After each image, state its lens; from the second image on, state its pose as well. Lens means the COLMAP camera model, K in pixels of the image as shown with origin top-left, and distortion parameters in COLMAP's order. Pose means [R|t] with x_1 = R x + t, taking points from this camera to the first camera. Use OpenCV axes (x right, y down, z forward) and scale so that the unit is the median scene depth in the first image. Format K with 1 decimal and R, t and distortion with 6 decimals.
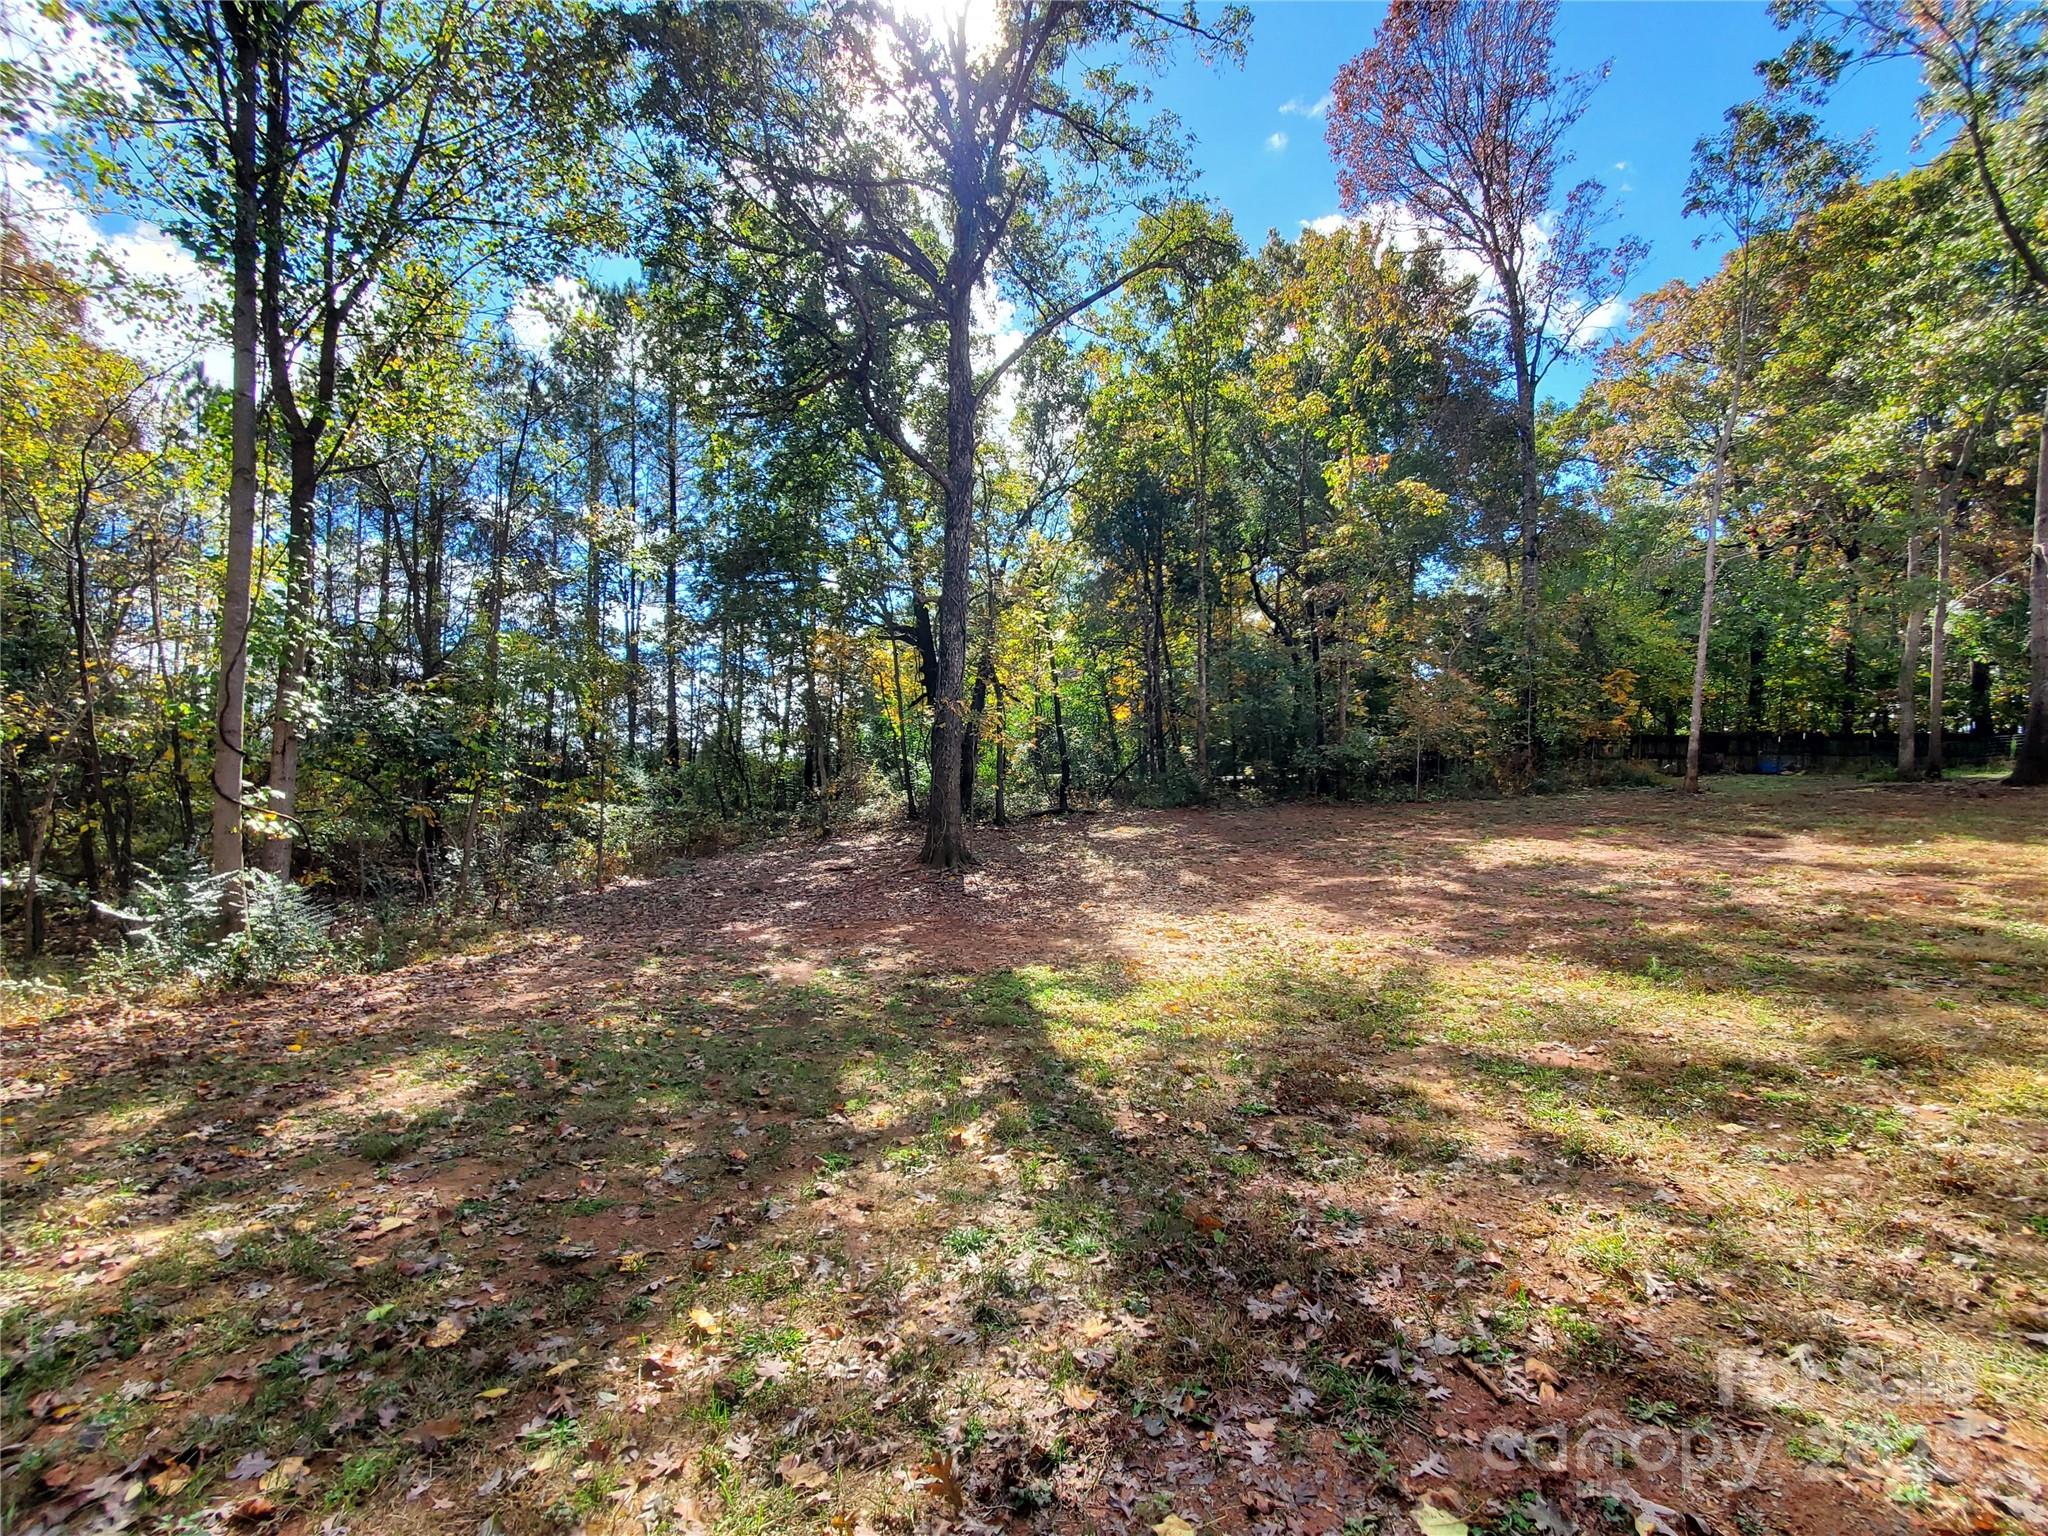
lens RADIAL K [[870.6, 0, 1024.0], [0, 870.6, 768.0], [0, 0, 1]] dist [0.031712, -0.000025]
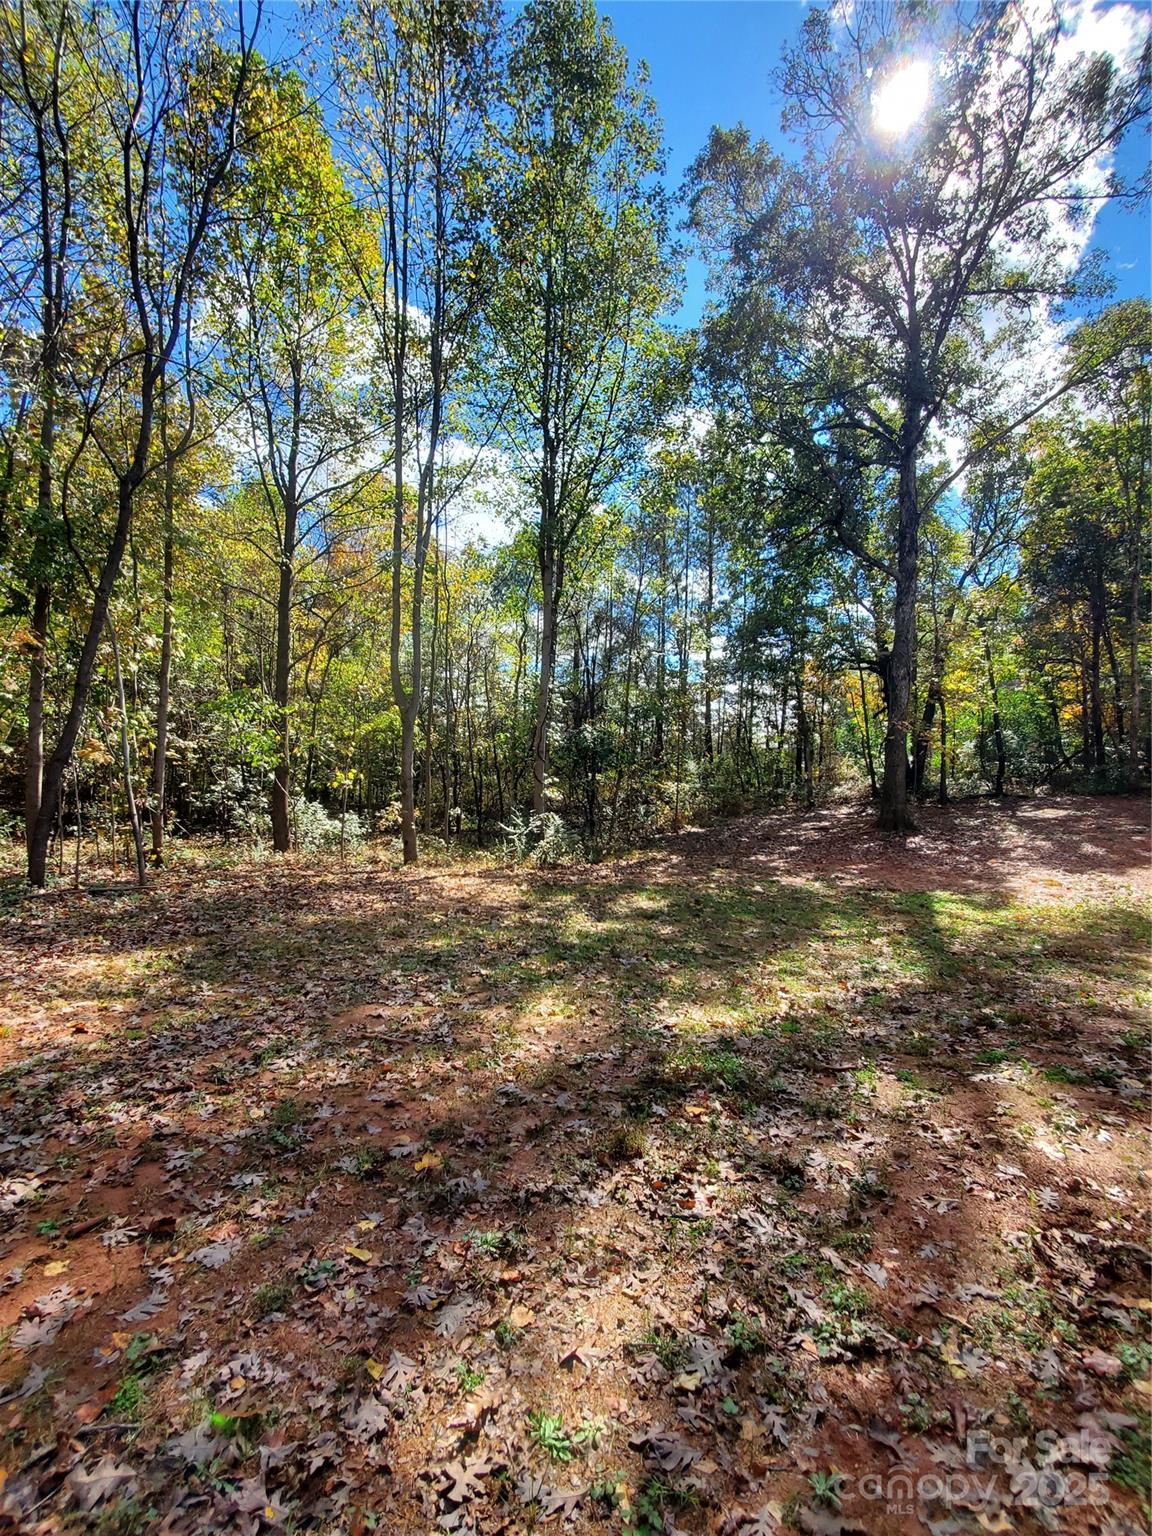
lens RADIAL K [[653.0, 0, 576.0], [0, 653.0, 768.0], [0, 0, 1]] dist [0.031712, -0.000025]
pose [[0.842846, 0.004183, -0.538139, 0.043932], [0.008994, 0.999721, 0.021858, -0.018954], [0.538080, -0.023263, 0.842573, -0.190291]]
